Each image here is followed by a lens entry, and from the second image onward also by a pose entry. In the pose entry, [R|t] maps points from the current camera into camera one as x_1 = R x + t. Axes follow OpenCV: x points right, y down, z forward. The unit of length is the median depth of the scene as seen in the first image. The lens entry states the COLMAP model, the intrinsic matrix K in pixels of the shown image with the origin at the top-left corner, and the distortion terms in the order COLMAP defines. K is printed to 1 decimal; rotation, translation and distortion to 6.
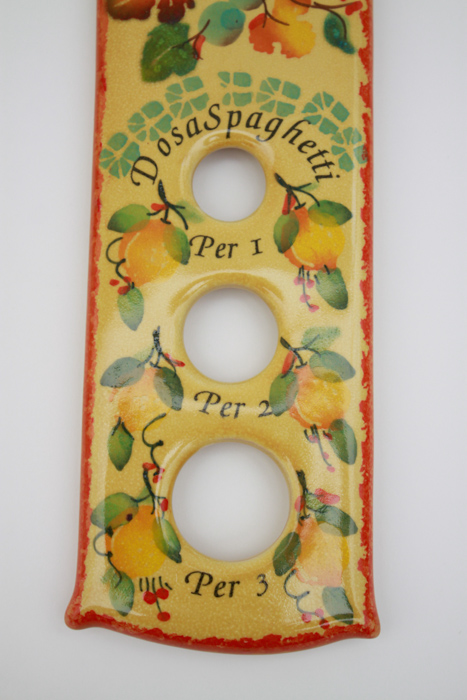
lens RADIAL K [[1524.4, 0, 230.4], [0, 1524.4, 353.2], [0, 0, 1]] dist [0.085595, 0.000000]
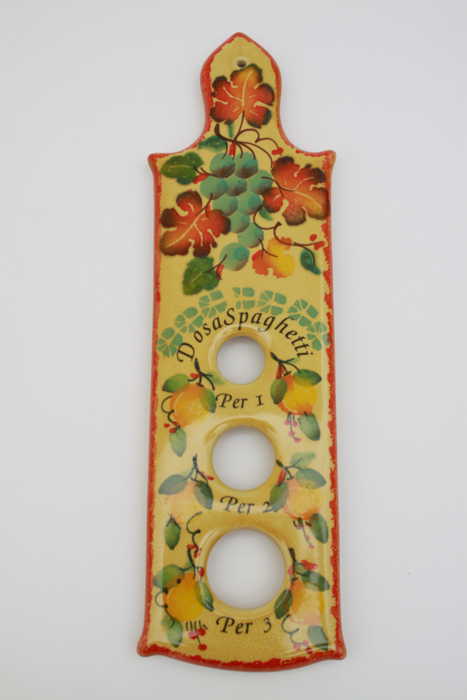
lens RADIAL K [[1104.8, 0, 236.3], [0, 1104.8, 354.5], [0, 0, 1]] dist [-0.008176, 0.000000]
pose [[0.999809, -0.017708, -0.008254, 0.003765], [0.016876, 0.995630, -0.091847, -0.014136], [0.009844, 0.091690, 0.995739, -0.106397]]
